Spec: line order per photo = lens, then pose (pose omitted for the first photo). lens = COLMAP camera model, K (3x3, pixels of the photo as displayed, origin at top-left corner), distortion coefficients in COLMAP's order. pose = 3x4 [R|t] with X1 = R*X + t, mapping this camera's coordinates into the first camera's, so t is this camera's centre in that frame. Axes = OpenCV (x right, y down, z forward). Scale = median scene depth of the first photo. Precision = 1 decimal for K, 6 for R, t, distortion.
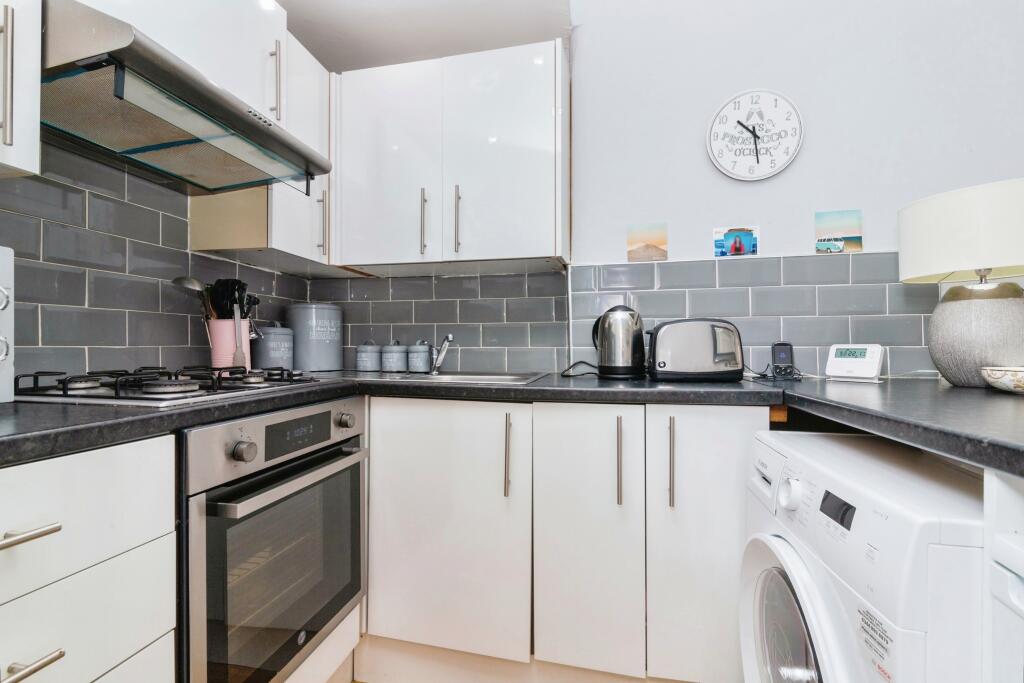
lens RADIAL K [[470.9, 0, 513.6], [0, 470.9, 342.4], [0, 0, 1]] dist [0.002874, -0.000201]
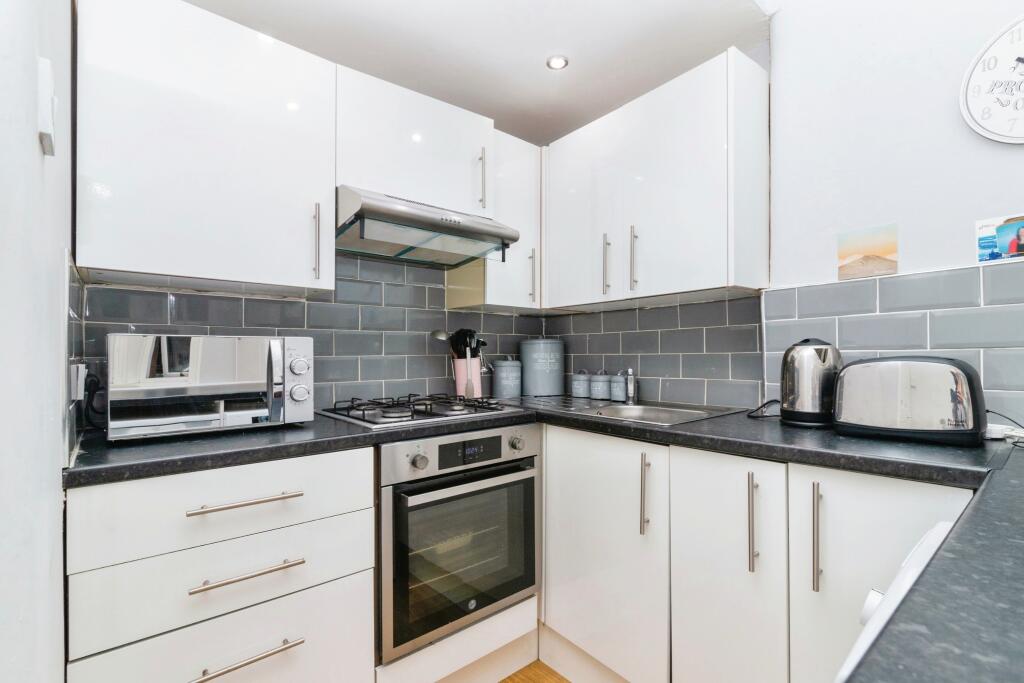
lens RADIAL K [[470.9, 0, 514.9], [0, 470.9, 350.0], [0, 0, 1]] dist [0.002874, -0.000201]
pose [[0.785845, -0.015682, -0.618225, 0.365893], [0.016175, 0.999858, -0.004803, -0.067011], [0.618212, -0.006226, 0.785987, 0.019157]]
